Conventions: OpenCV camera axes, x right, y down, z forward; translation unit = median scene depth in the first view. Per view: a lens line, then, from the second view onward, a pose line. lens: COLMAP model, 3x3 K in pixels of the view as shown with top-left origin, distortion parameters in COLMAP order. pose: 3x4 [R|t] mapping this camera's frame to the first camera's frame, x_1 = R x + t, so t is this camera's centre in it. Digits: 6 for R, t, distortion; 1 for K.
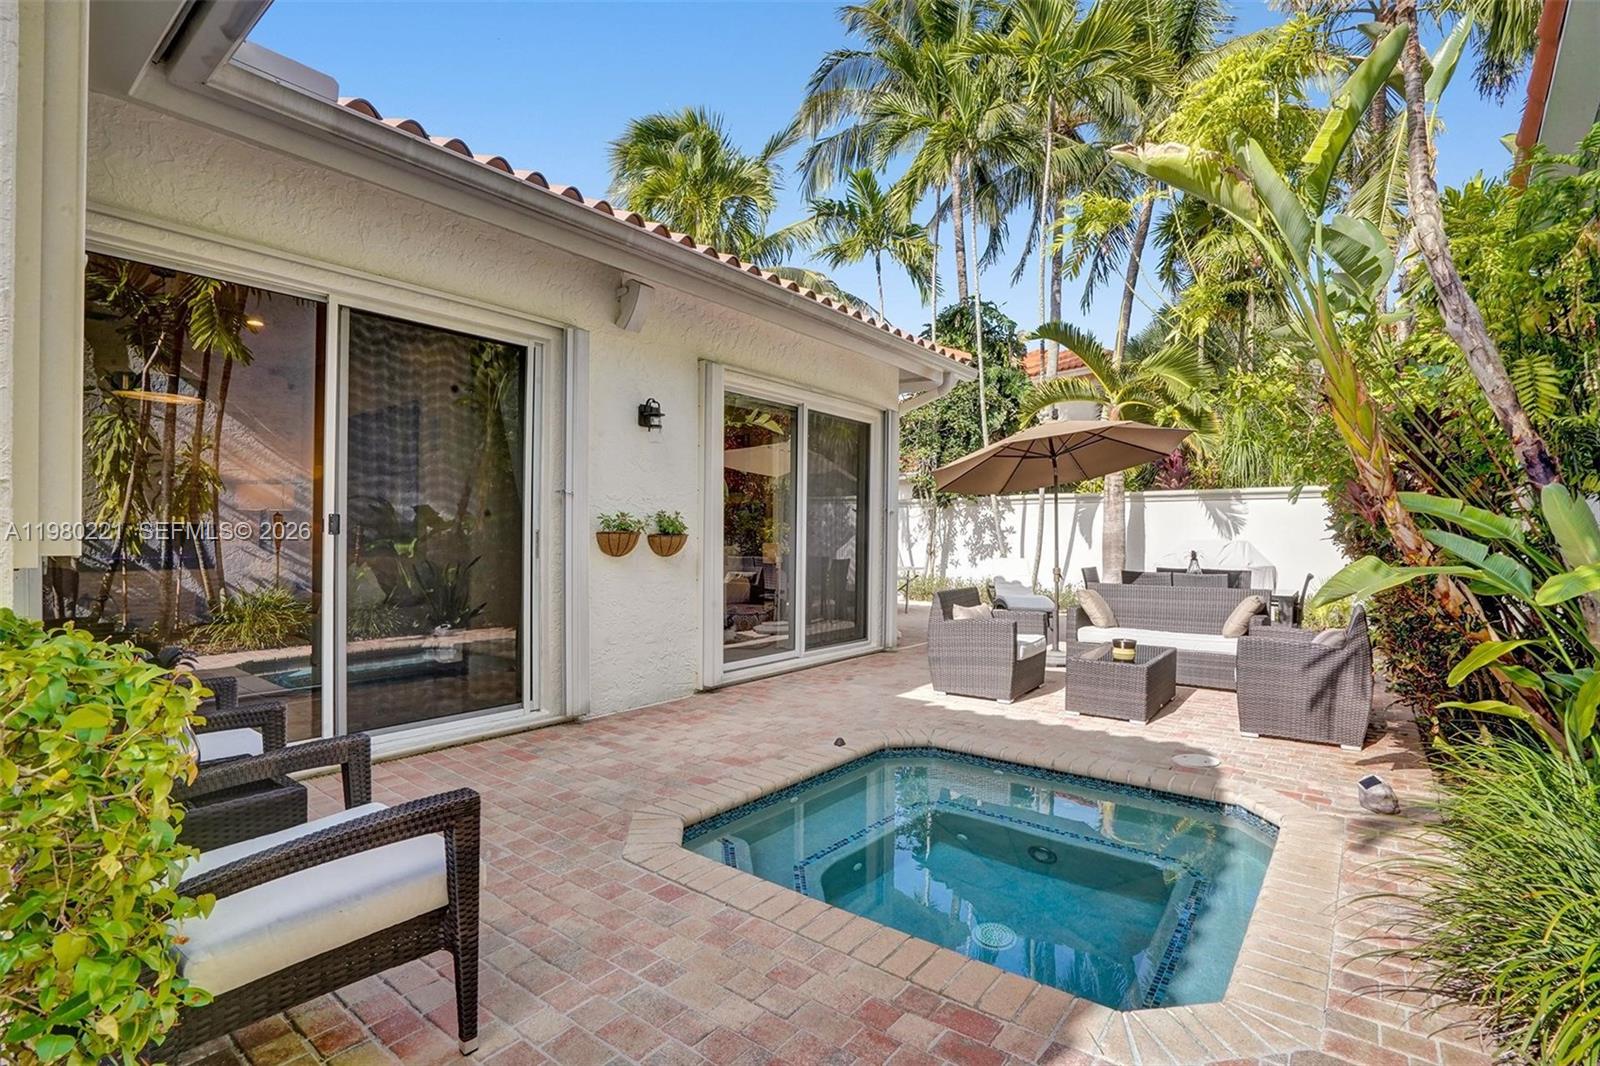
lens RADIAL K [[740.1, 0, 777.6], [0, 740.1, 538.4], [0, 0, 1]] dist [-0.049422, 0.000143]
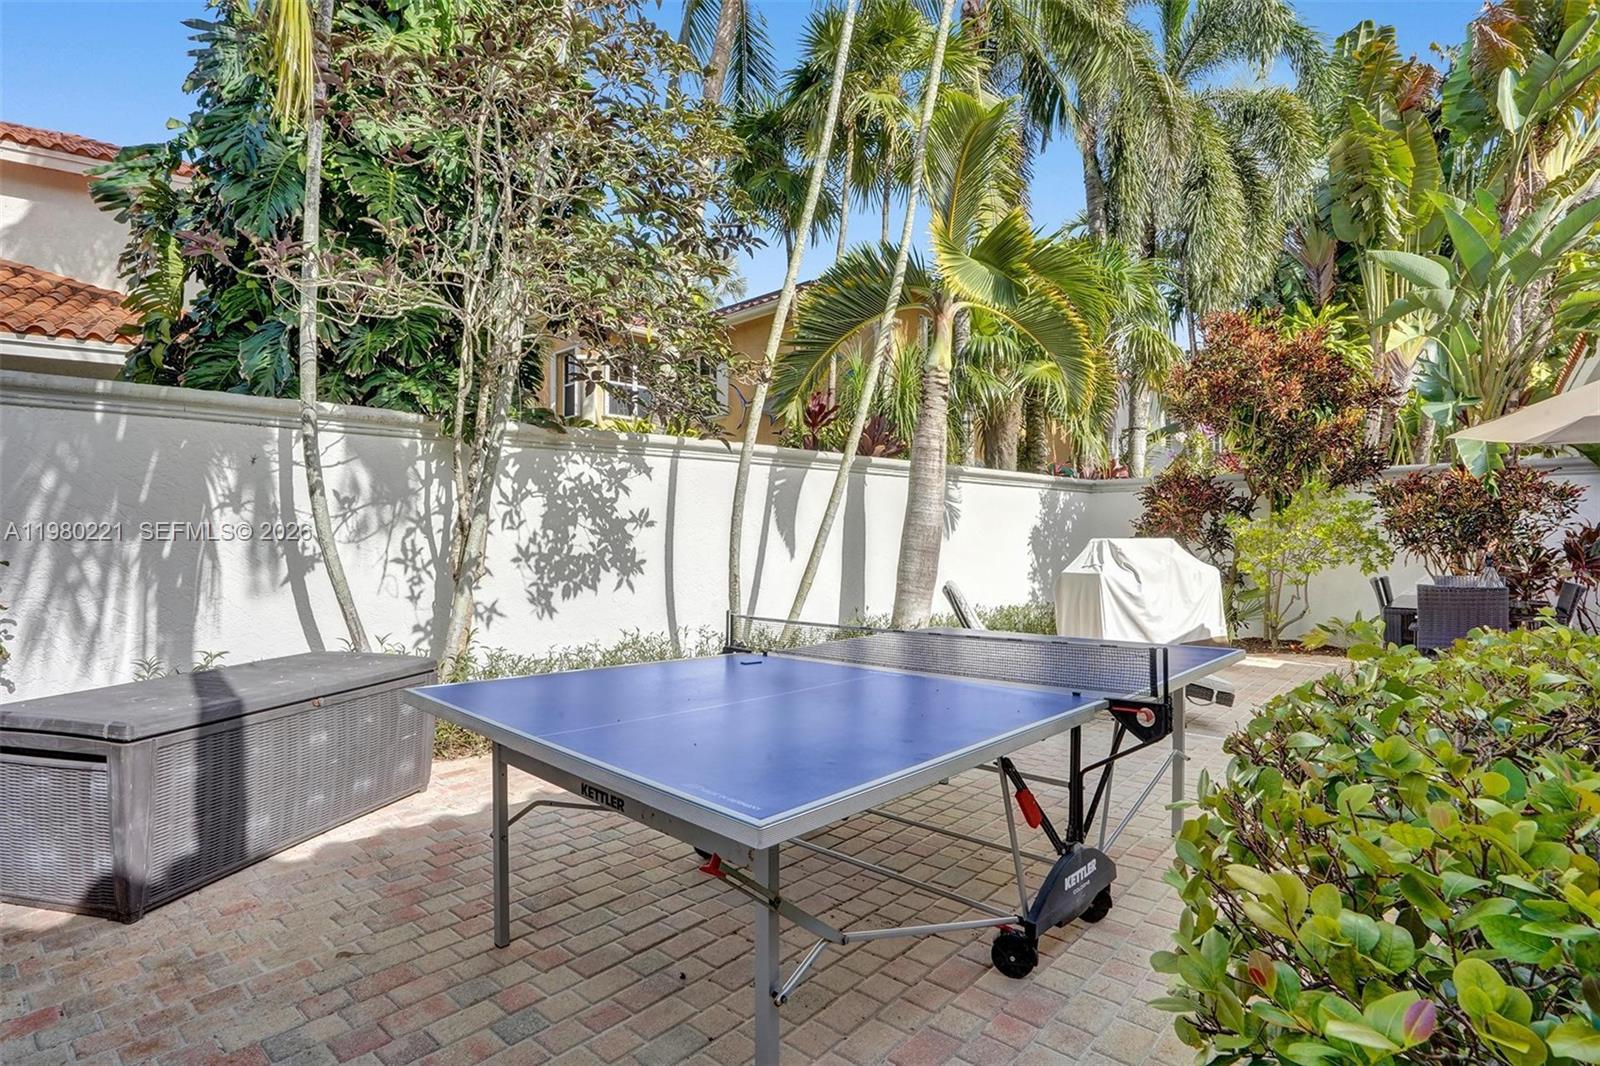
lens RADIAL K [[796.9, 0, 800.0], [0, 796.9, 533.0], [0, 0, 1]] dist [-0.057085, 0.030902]
pose [[0.060469, -0.003468, 0.998164, -0.262202], [-0.000113, 0.999994, 0.003481, -0.010162], [-0.998170, -0.000323, 0.060468, 1.900254]]
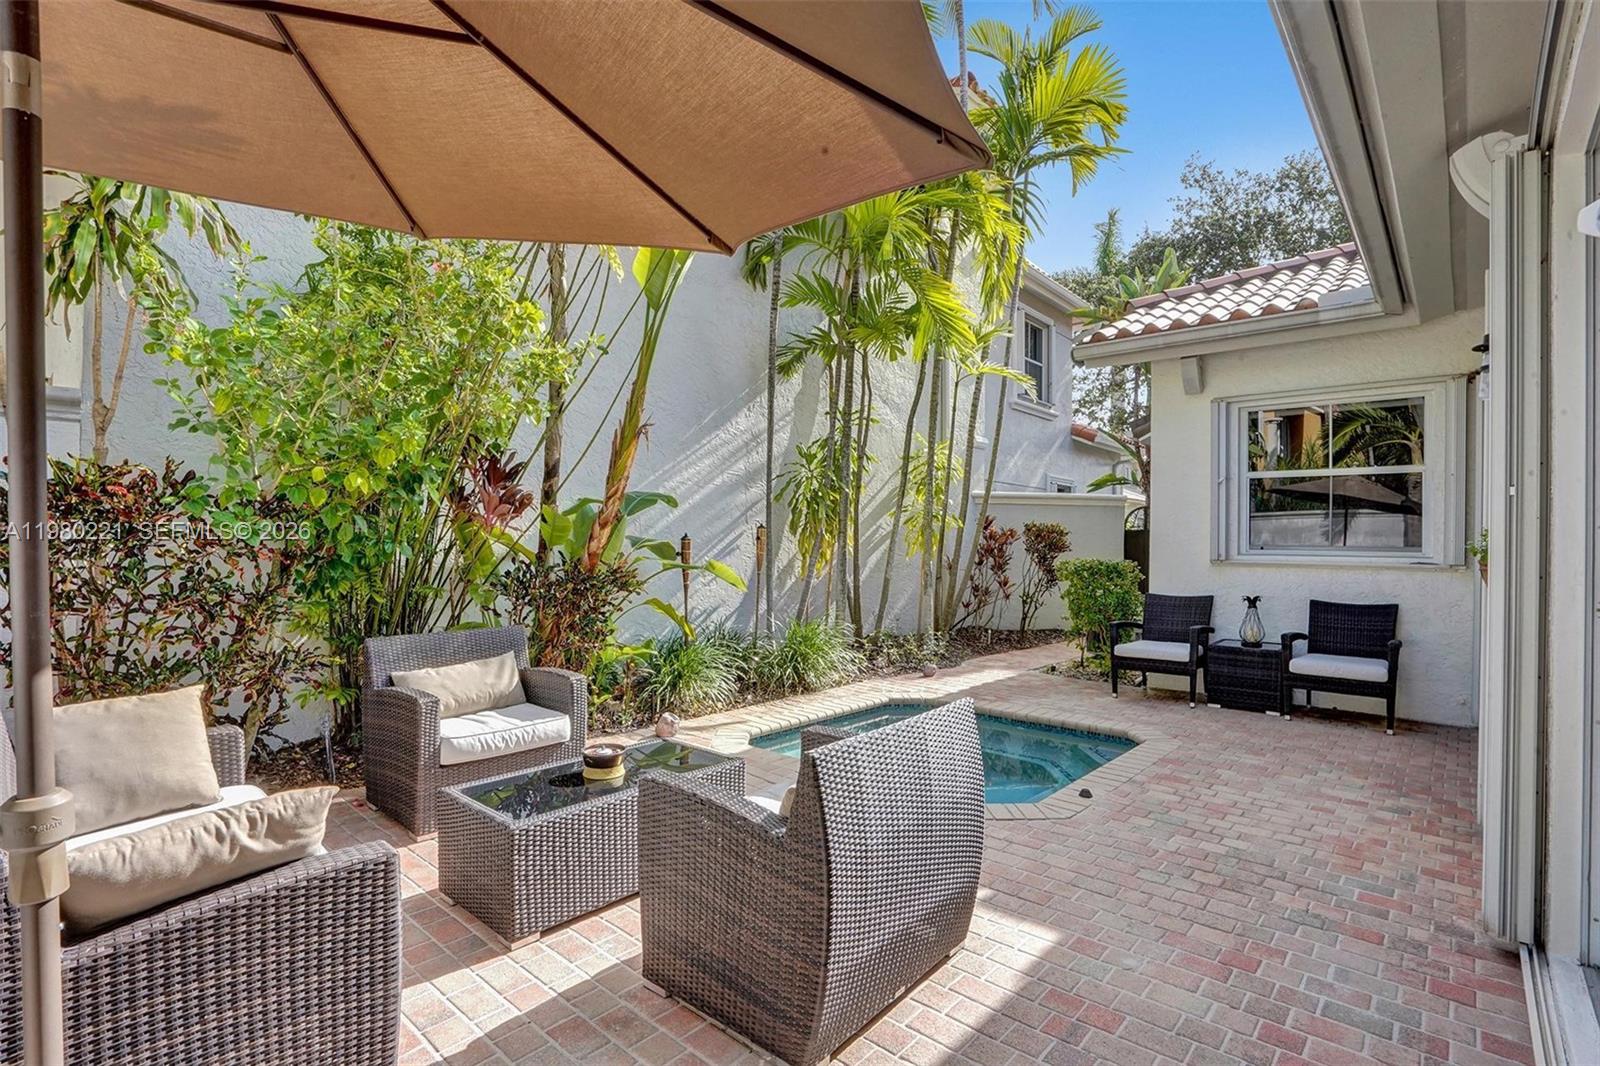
lens RADIAL K [[761.7, 0, 801.9], [0, 761.7, 538.1], [0, 0, 1]] dist [-0.052330, 0.023914]
pose [[-0.998815, -0.019171, 0.044733, 0.257691], [-0.019106, 0.999816, 0.001874, -0.014415], [-0.044761, 0.001017, -0.998997, 1.268809]]
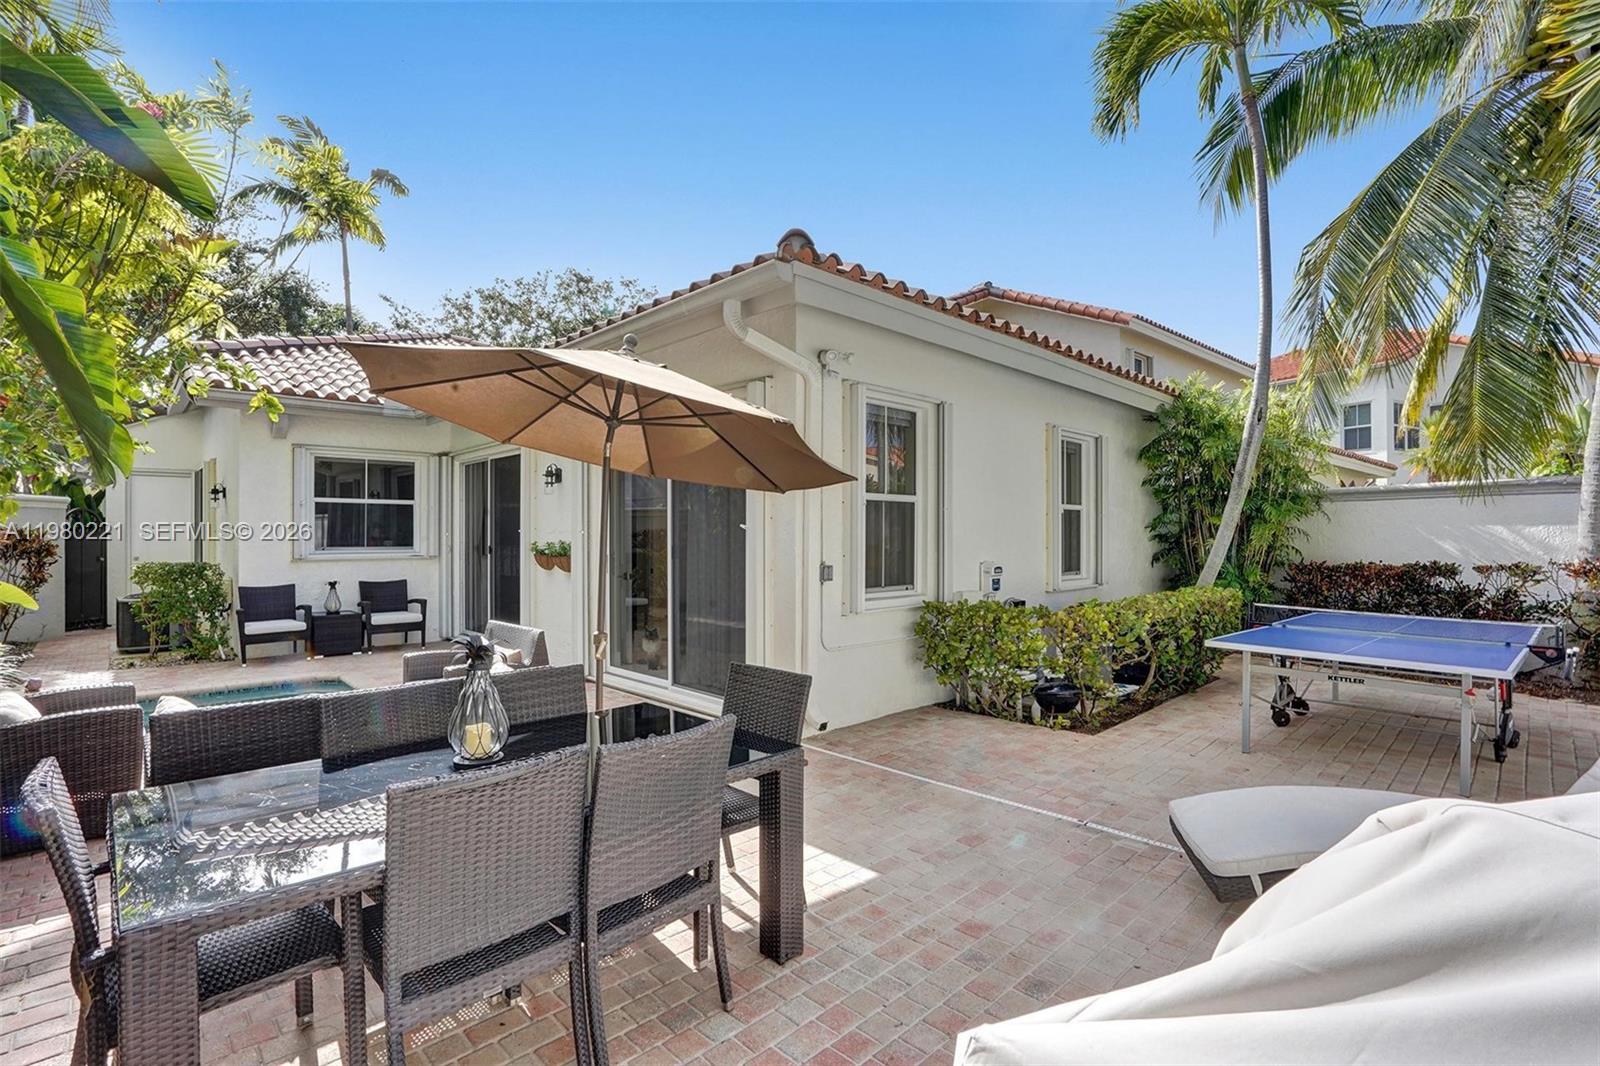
lens RADIAL K [[744.0, 0, 796.3], [0, 744.0, 536.7], [0, 0, 1]] dist [-0.053497, 0.020321]
pose [[-0.123594, -0.006677, -0.992310, 1.002678], [-0.003991, 0.999973, -0.006231, -0.030726], [0.992325, 0.003190, -0.123617, 1.351597]]
